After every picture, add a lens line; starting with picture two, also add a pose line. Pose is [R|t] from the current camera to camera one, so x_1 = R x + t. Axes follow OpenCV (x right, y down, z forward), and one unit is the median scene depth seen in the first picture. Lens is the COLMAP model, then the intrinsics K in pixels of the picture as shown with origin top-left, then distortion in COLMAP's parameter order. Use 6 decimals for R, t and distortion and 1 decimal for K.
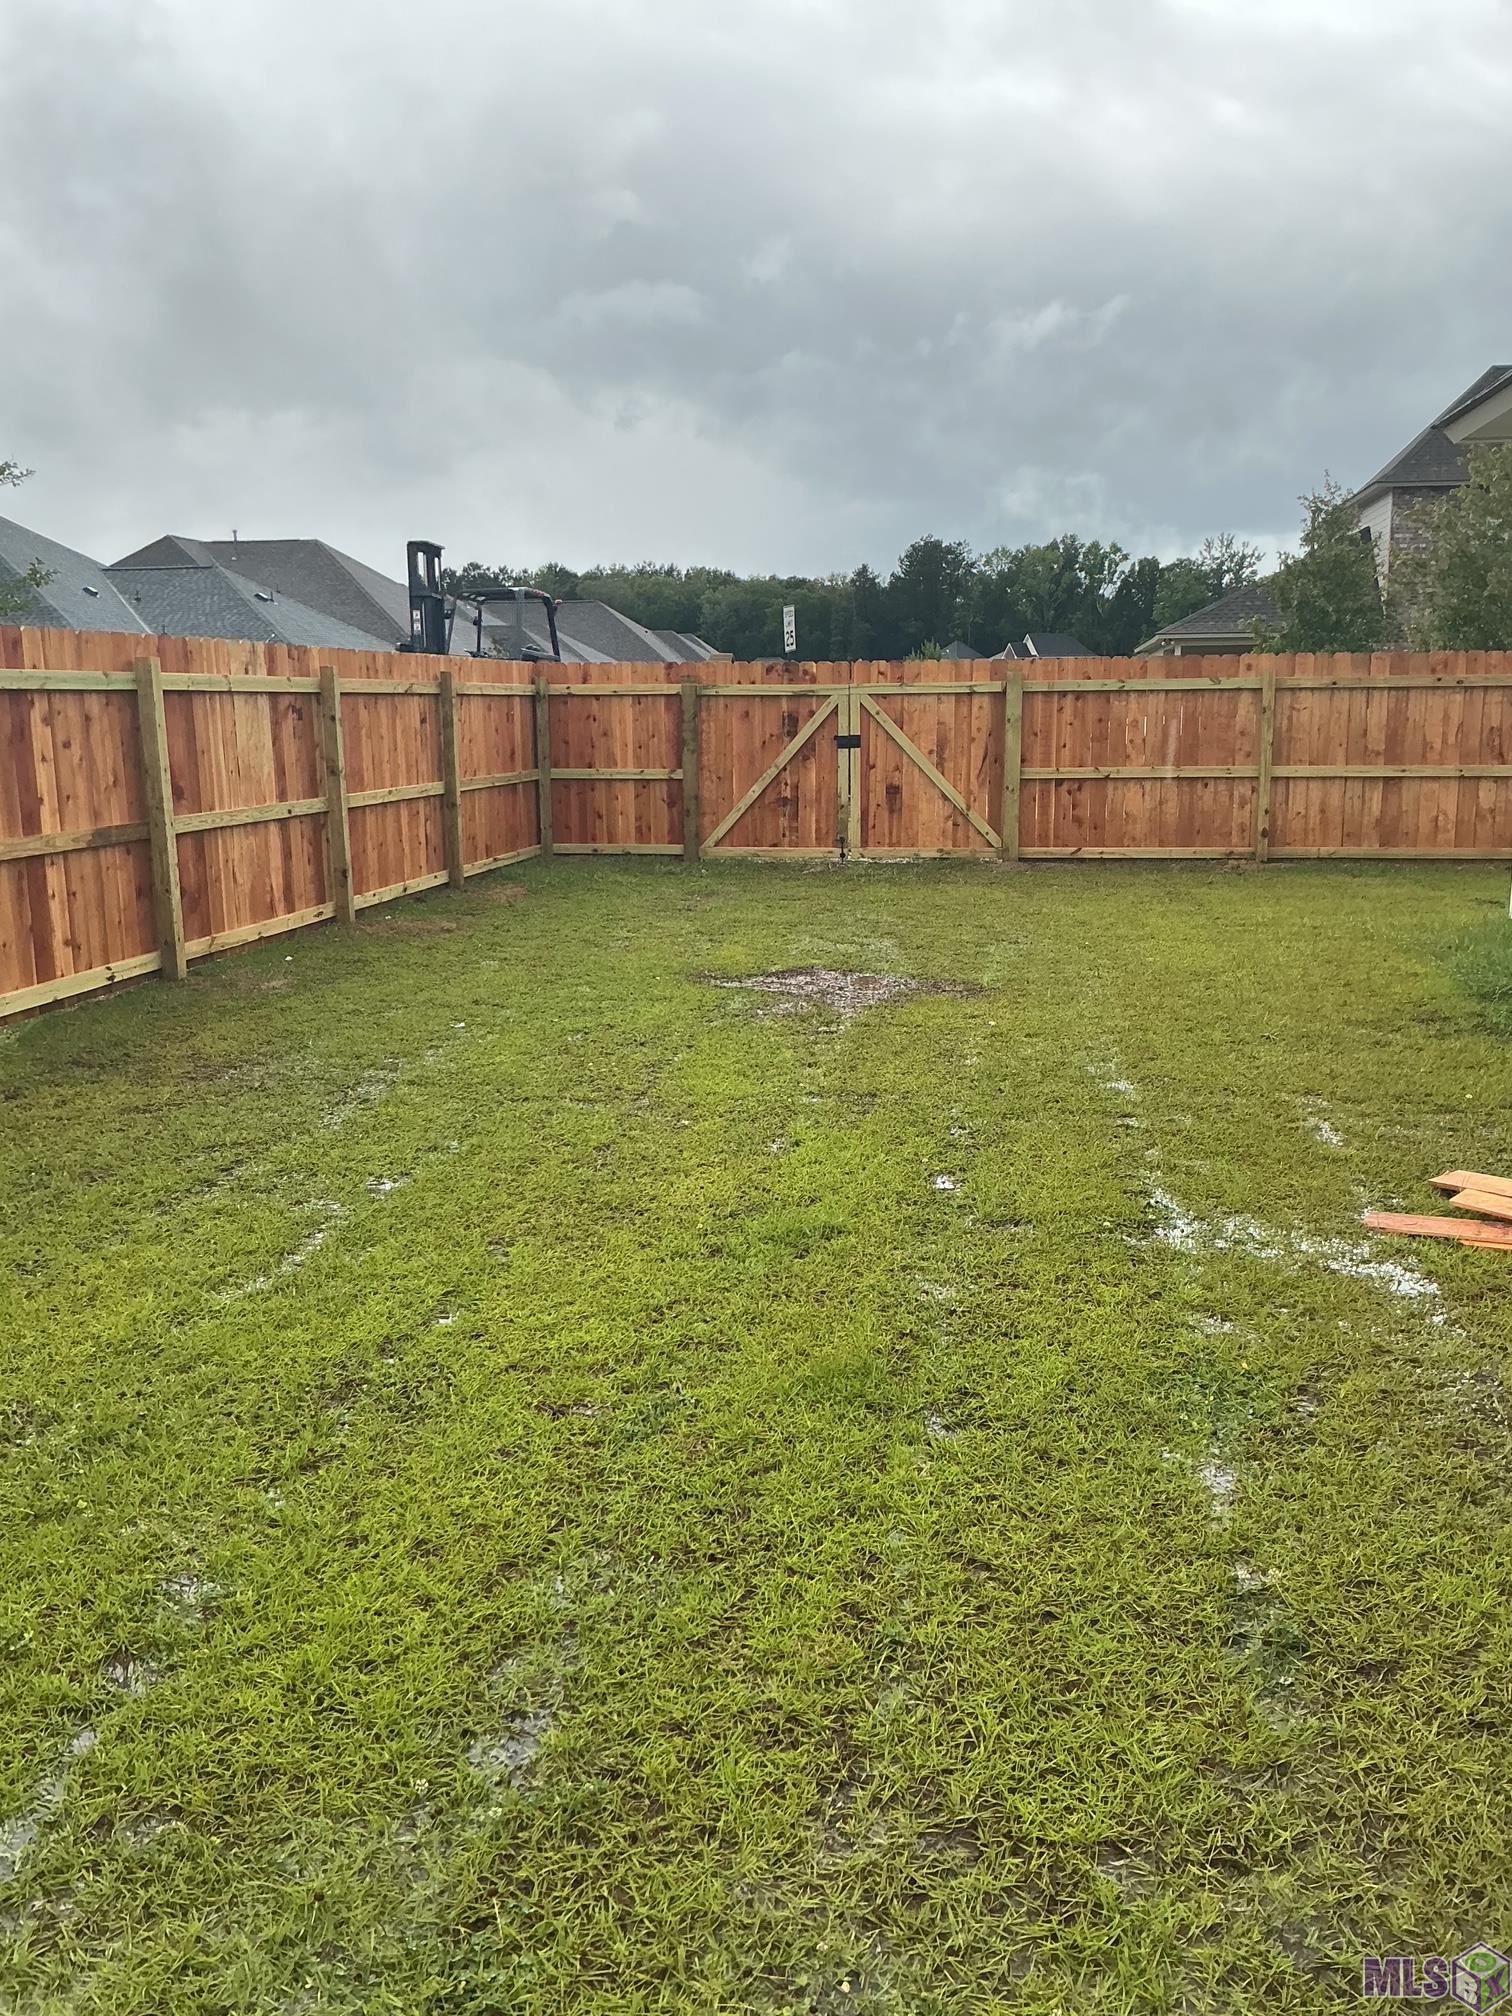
lens RADIAL K [[1673.1, 0, 756.0], [0, 1673.1, 1008.0], [0, 0, 1]] dist [0.129199, -0.301177]
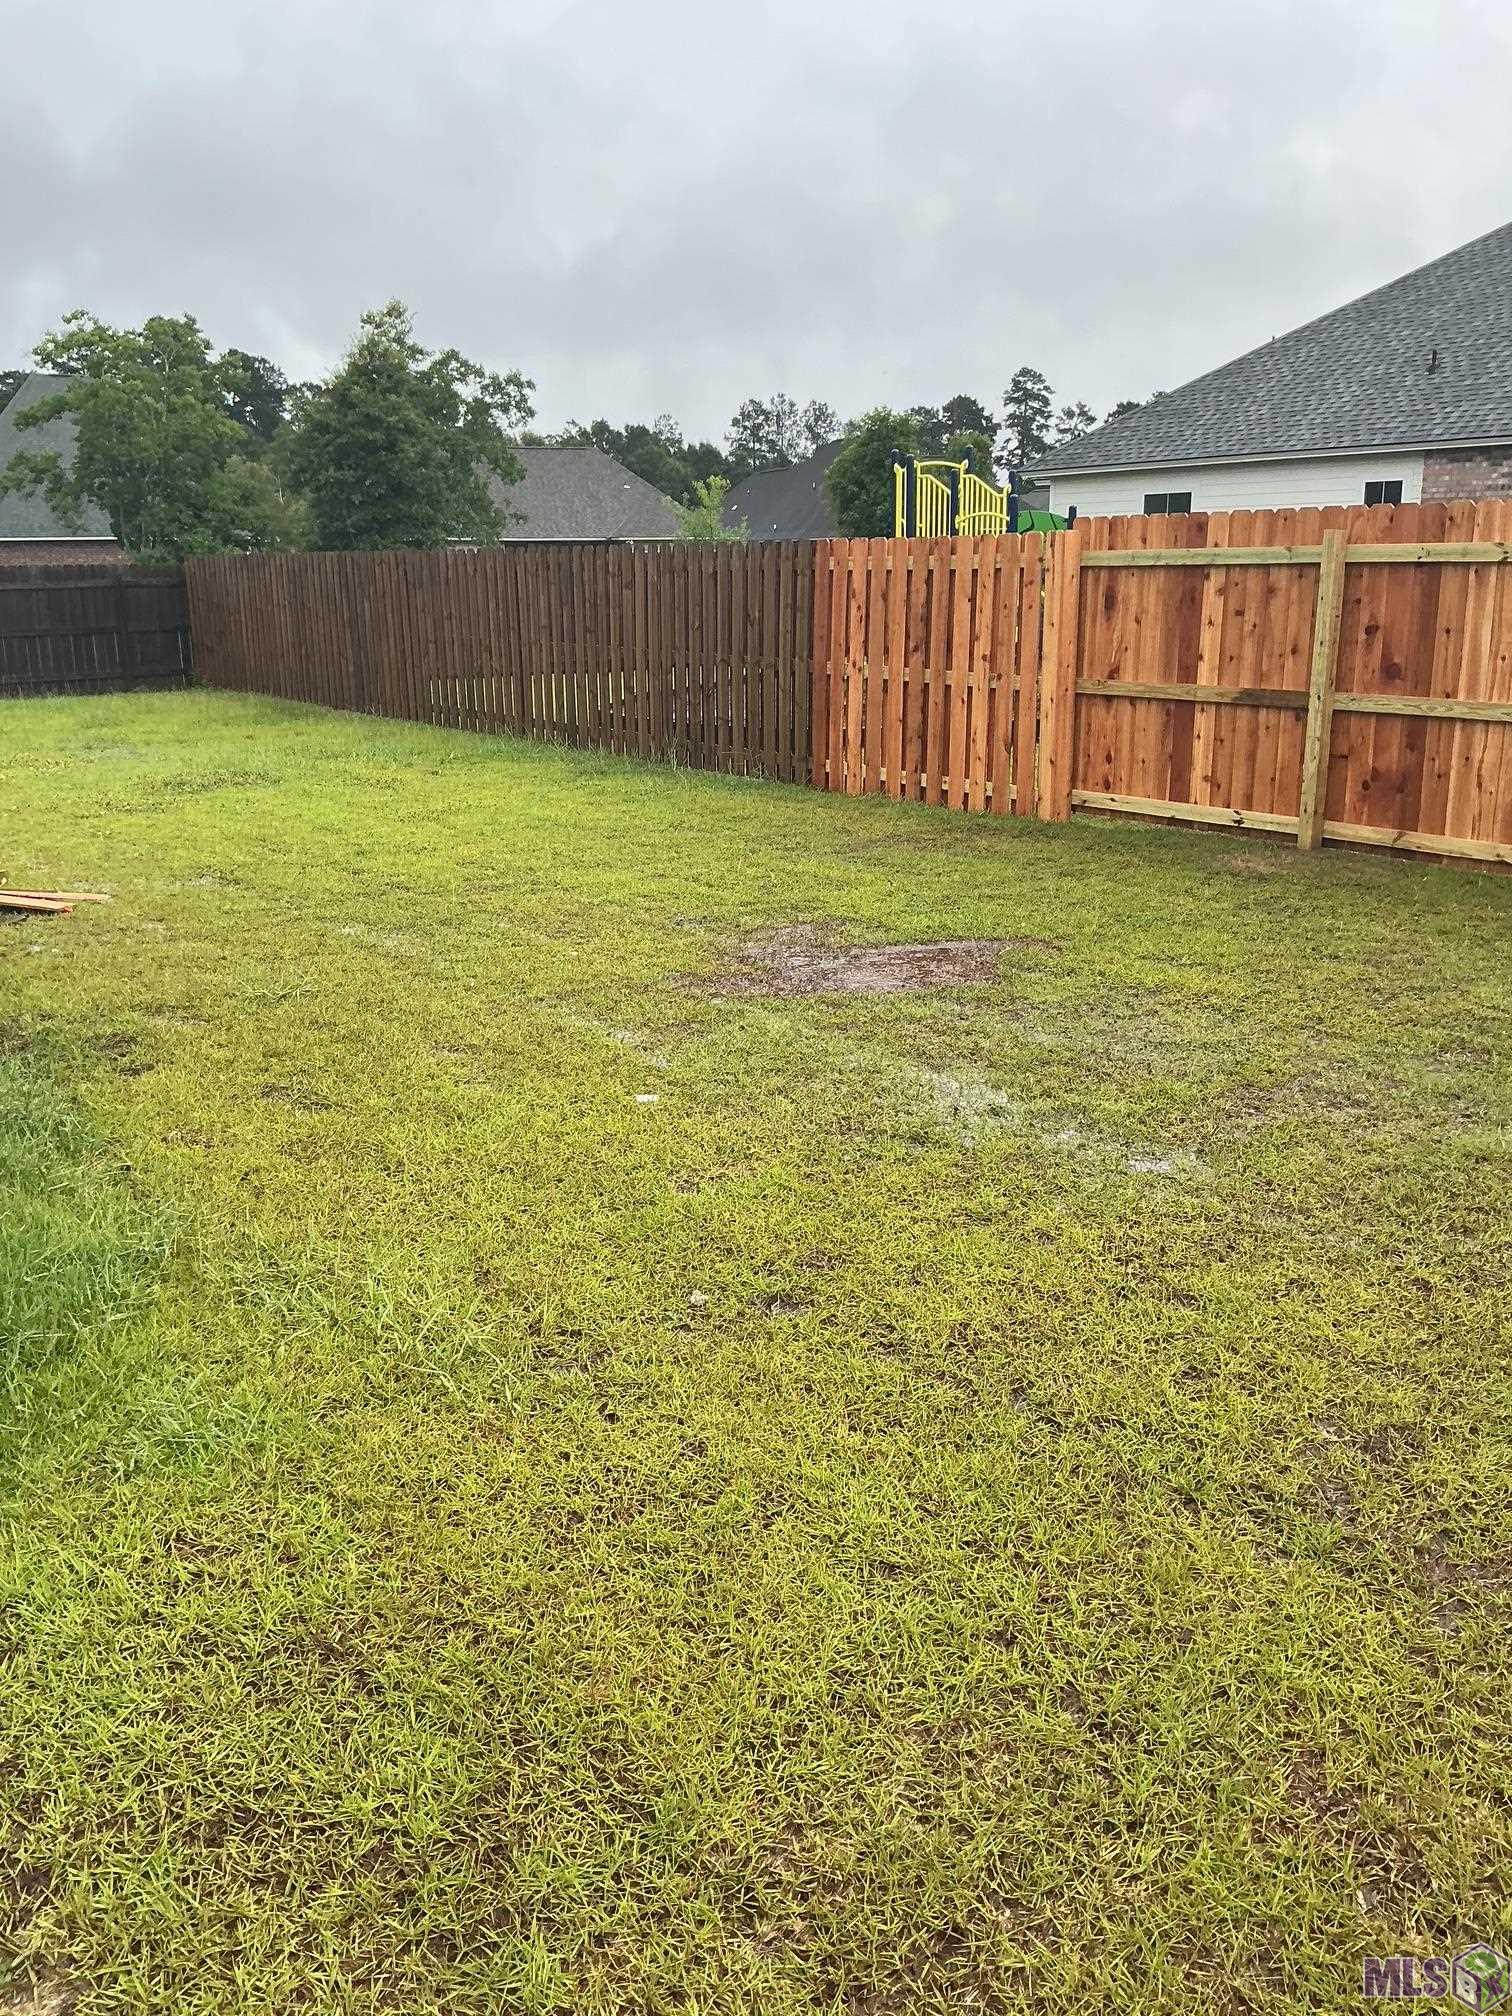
lens RADIAL K [[1673.1, 0, 756.0], [0, 1673.1, 1008.0], [0, 0, 1]] dist [0.129199, -0.301177]
pose [[-0.715544, 0.174972, -0.676300, 0.673961], [-0.122620, 0.921634, 0.368179, -0.294990], [0.687722, 0.346376, -0.638014, 1.621411]]
